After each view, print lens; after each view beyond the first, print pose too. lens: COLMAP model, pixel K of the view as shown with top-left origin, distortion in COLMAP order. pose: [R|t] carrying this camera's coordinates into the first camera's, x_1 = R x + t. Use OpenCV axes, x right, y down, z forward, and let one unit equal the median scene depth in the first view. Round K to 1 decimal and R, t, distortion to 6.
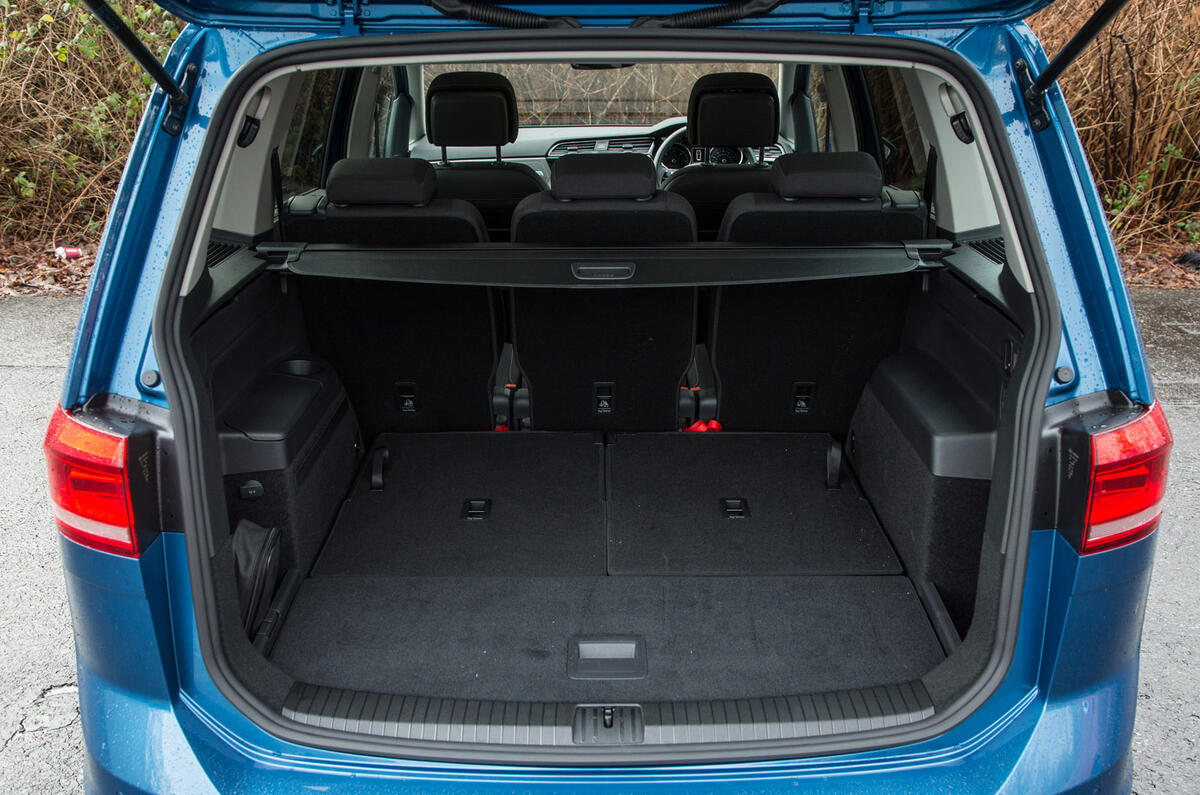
lens RADIAL K [[1116.0, 0, 600.0], [0, 1116.0, 397.5], [0, 0, 1]] dist [-0.004238, -0.003459]
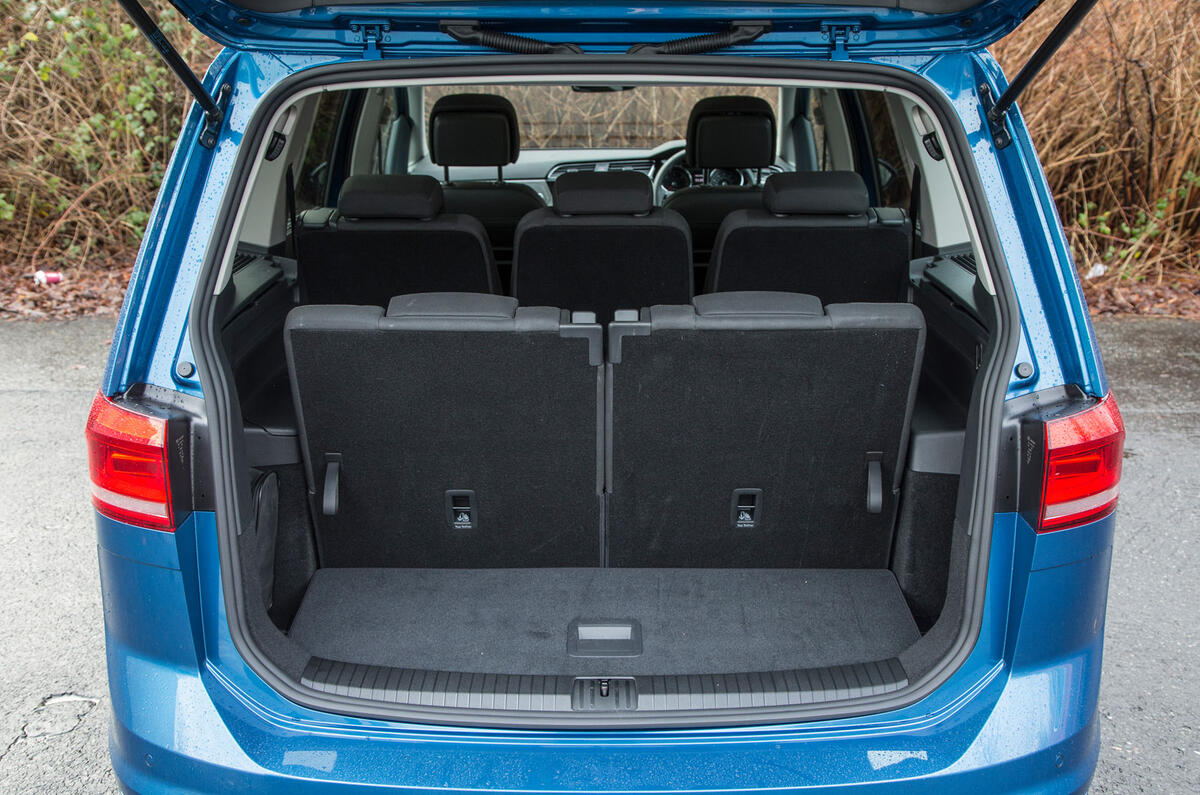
lens RADIAL K [[1209.7, 0, 600.0], [0, 1209.7, 397.5], [0, 0, 1]] dist [0.003232, 0.009448]
pose [[0.999986, 0.005246, 0.000454, 0.000917], [-0.005224, 0.999196, -0.039763, 0.050528], [-0.000662, 0.039760, 0.999209, -0.164916]]
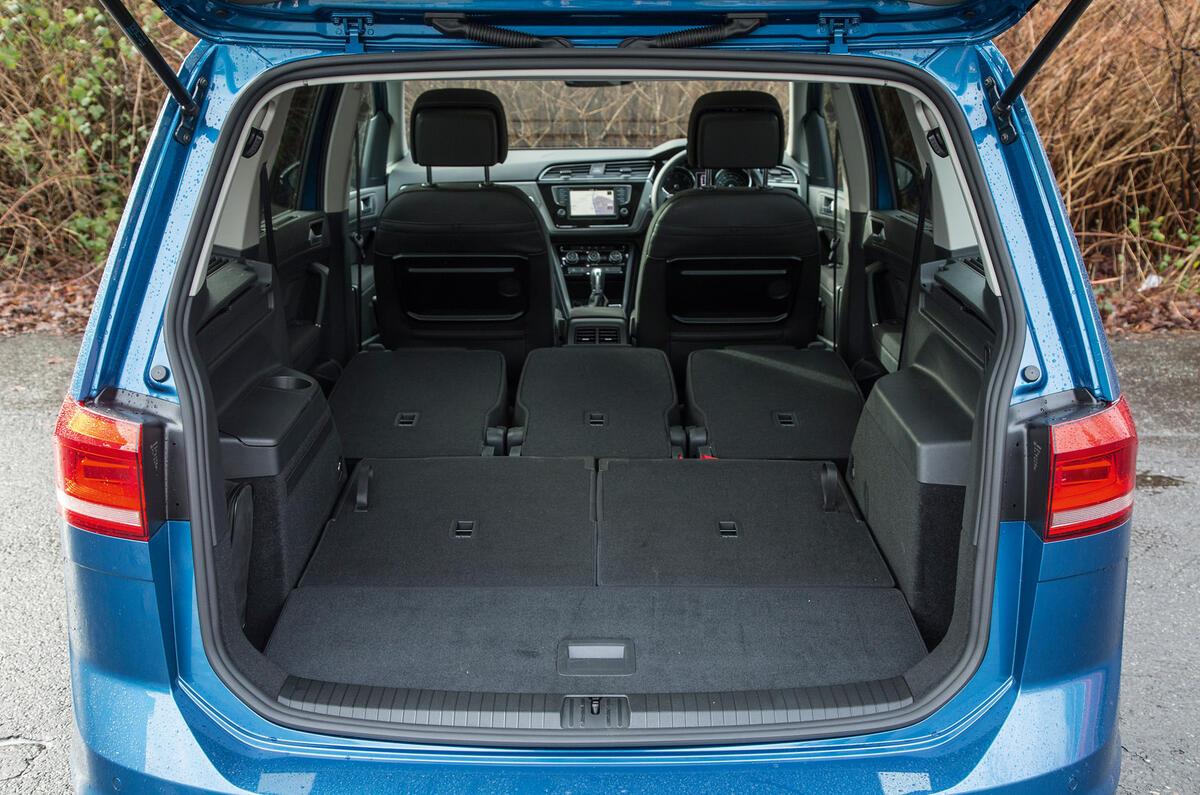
lens RADIAL K [[1377.0, 0, 600.0], [0, 1377.0, 397.5], [0, 0, 1]] dist [0.053876, -0.013024]
pose [[0.999989, 0.004708, 0.000165, 0.009421], [-0.004688, 0.997869, -0.065084, 0.080852], [-0.000471, 0.065082, 0.997880, -0.271787]]
